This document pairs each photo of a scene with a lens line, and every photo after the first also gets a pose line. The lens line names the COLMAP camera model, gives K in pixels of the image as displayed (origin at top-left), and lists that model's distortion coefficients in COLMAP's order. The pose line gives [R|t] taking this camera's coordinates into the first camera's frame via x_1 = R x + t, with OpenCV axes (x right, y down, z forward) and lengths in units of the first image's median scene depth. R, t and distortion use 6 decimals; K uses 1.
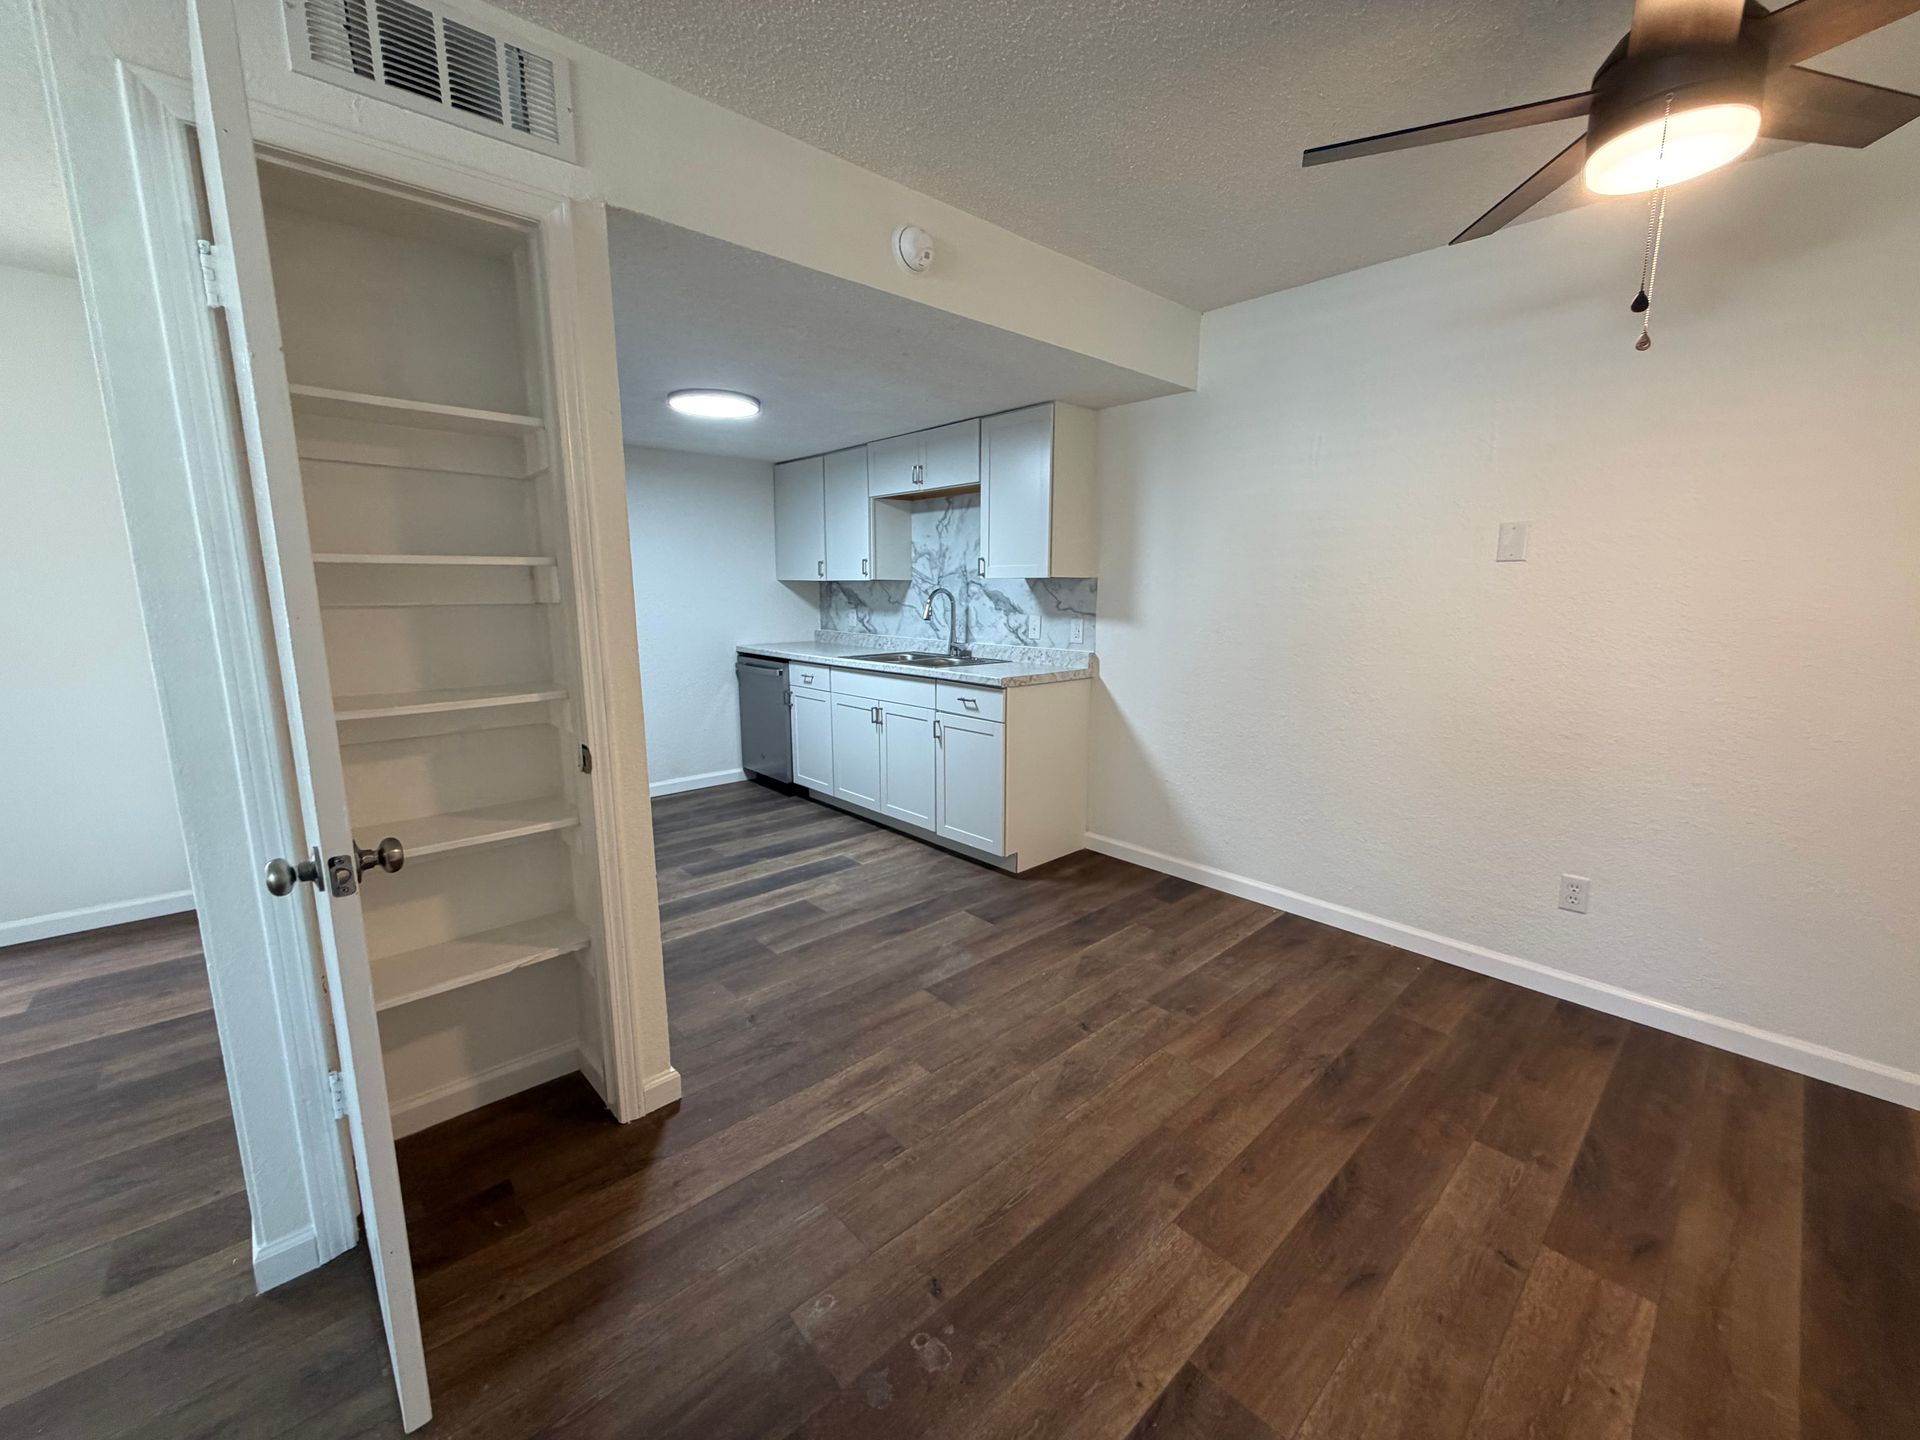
lens RADIAL K [[765.7, 0, 958.6], [0, 765.7, 717.0], [0, 0, 1]] dist [-0.000117, -0.000373]
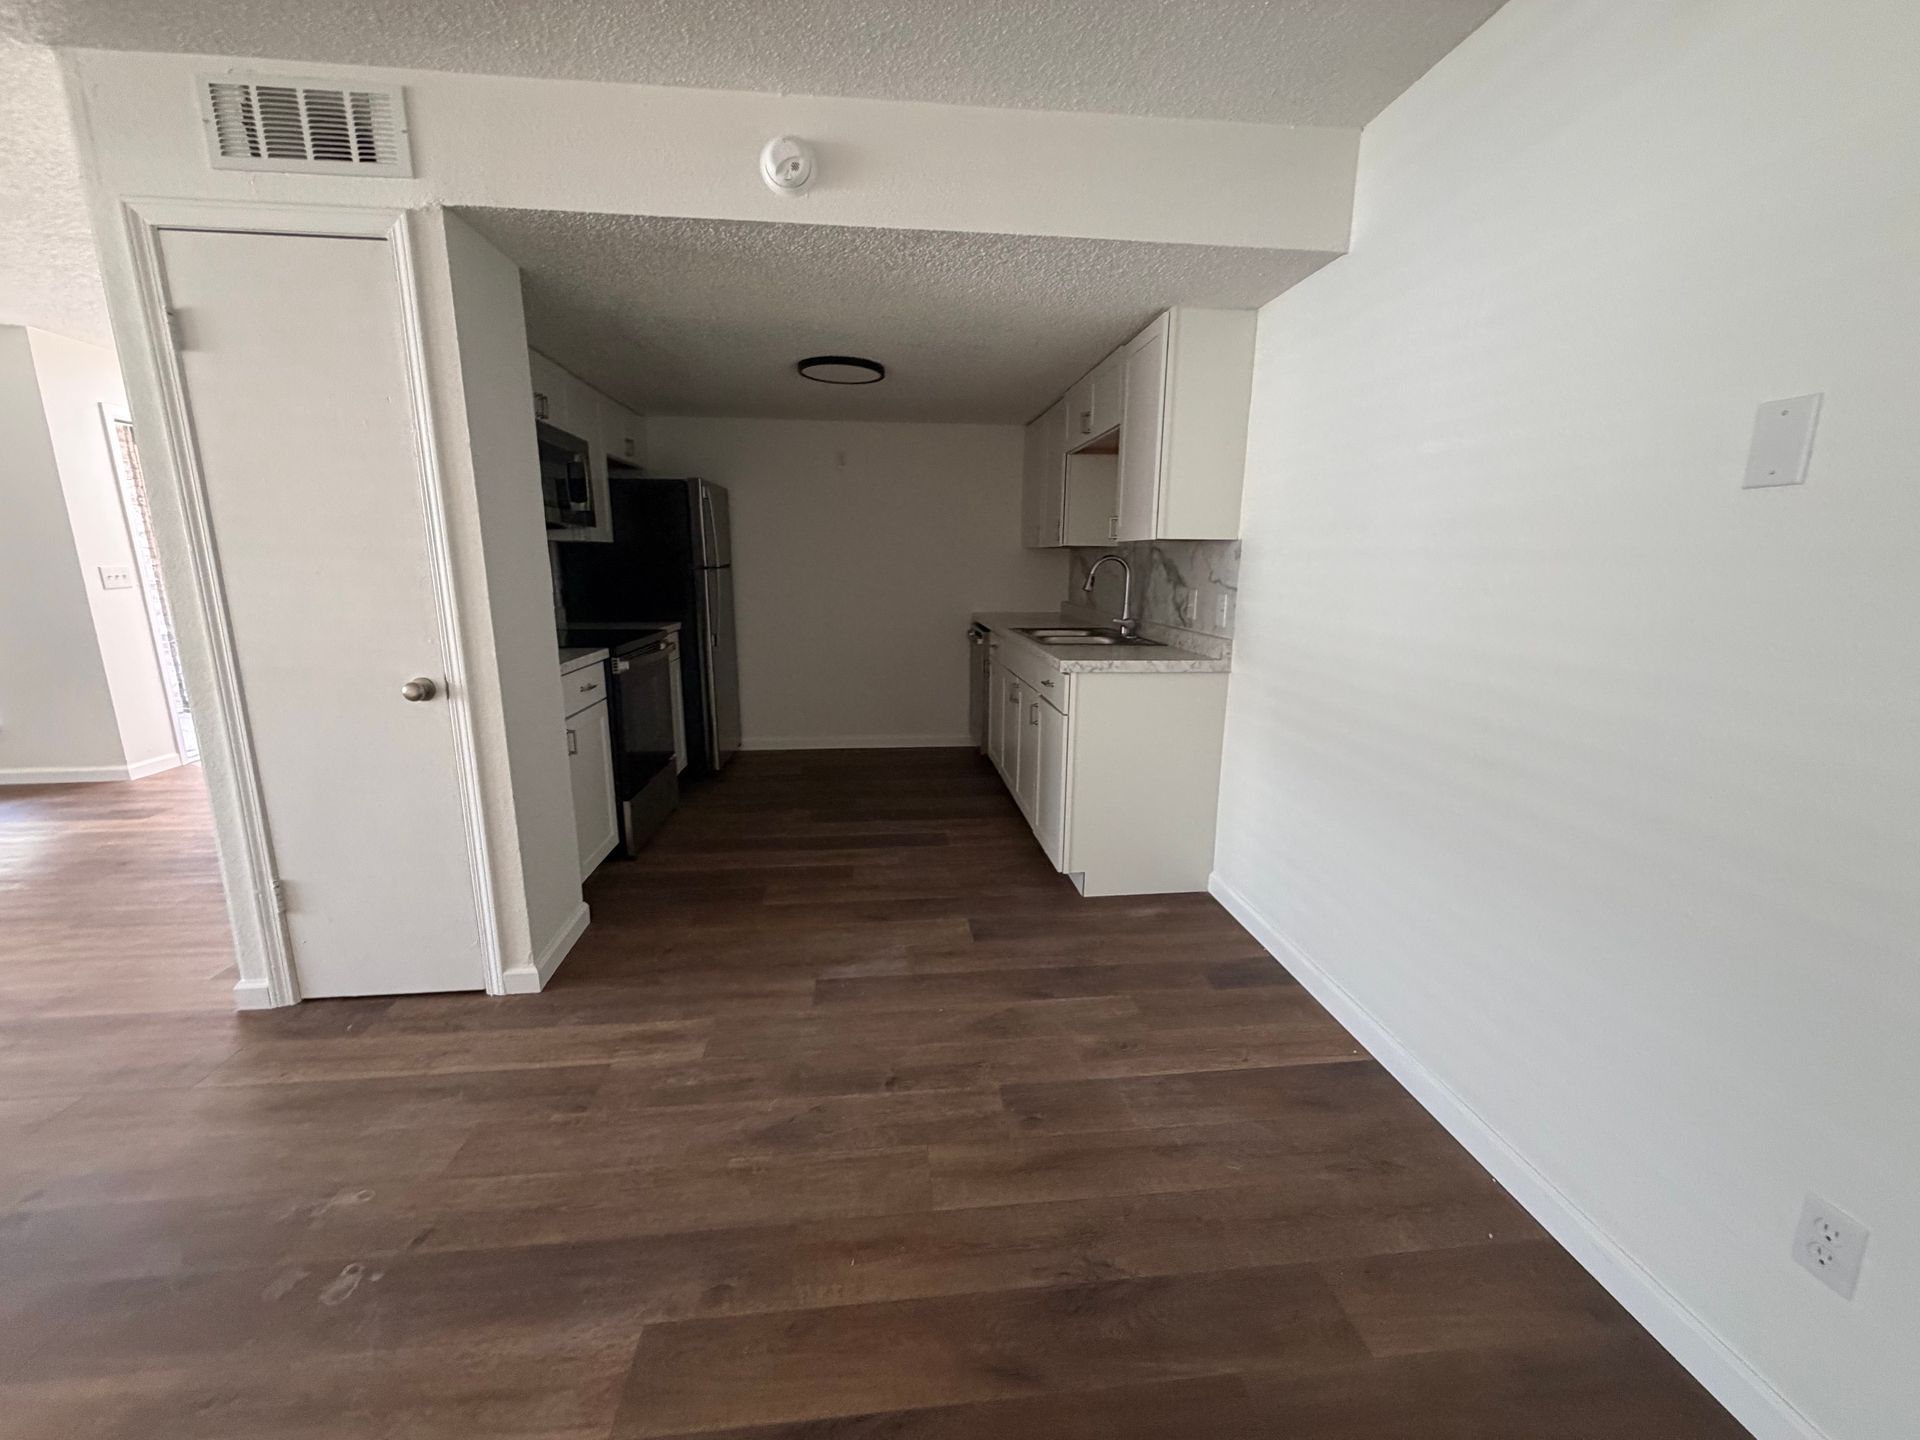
lens RADIAL K [[765.7, 0, 957.7], [0, 765.7, 716.6], [0, 0, 1]] dist [-0.000117, -0.000373]
pose [[0.806396, 0.124710, -0.578077, 0.455792], [-0.106585, 0.992153, 0.065357, -0.032784], [0.581692, 0.008911, 0.813361, 0.257804]]
